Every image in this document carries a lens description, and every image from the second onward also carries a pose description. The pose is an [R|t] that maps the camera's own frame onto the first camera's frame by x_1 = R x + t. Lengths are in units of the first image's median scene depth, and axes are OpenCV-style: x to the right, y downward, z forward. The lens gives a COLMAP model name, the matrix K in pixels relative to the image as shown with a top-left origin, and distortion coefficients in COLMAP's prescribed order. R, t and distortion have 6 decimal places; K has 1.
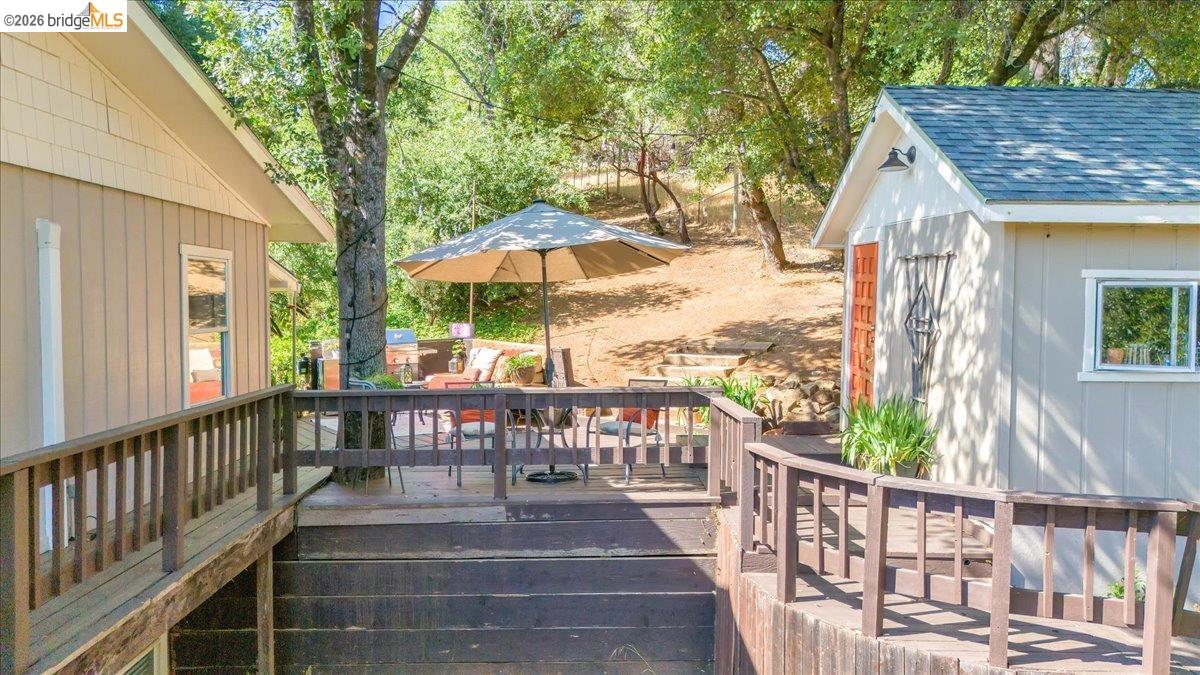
lens RADIAL K [[874.8, 0, 600.0], [0, 874.8, 337.5], [0, 0, 1]] dist [0.078230, -0.110361]
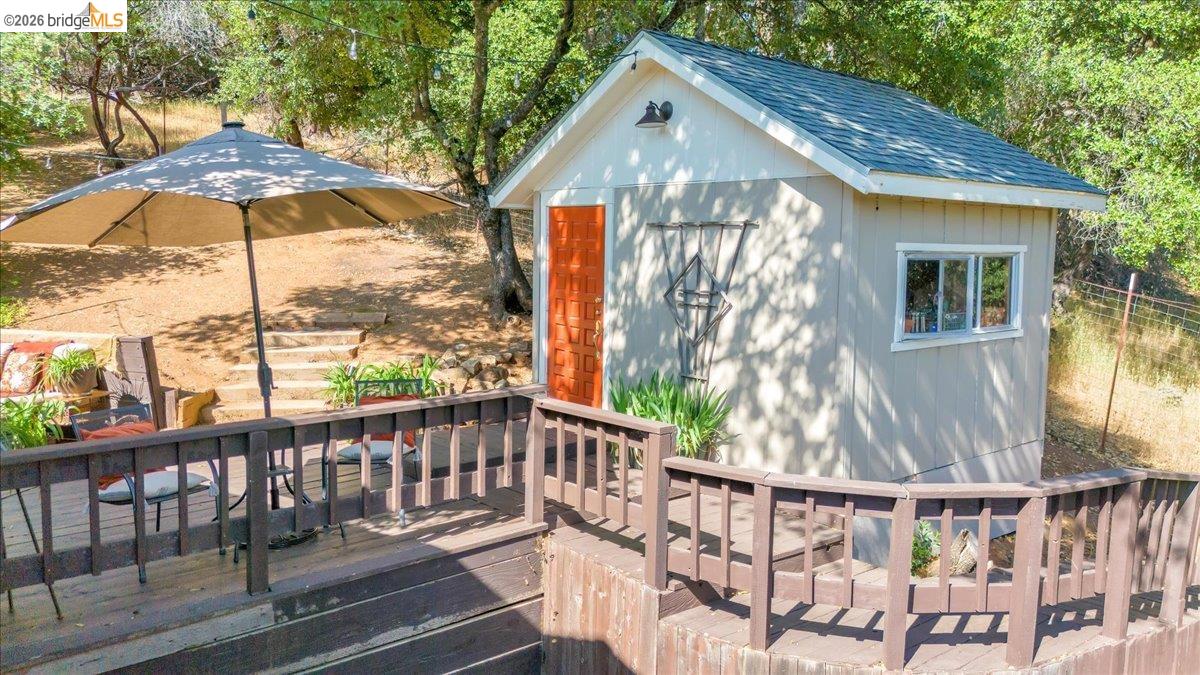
lens RADIAL K [[874.8, 0, 600.0], [0, 874.8, 337.5], [0, 0, 1]] dist [0.078230, -0.110361]
pose [[0.788545, -0.060323, 0.612012, -0.303211], [0.027056, 0.997617, 0.063469, -0.035539], [-0.614382, -0.033490, 0.788298, 0.349009]]
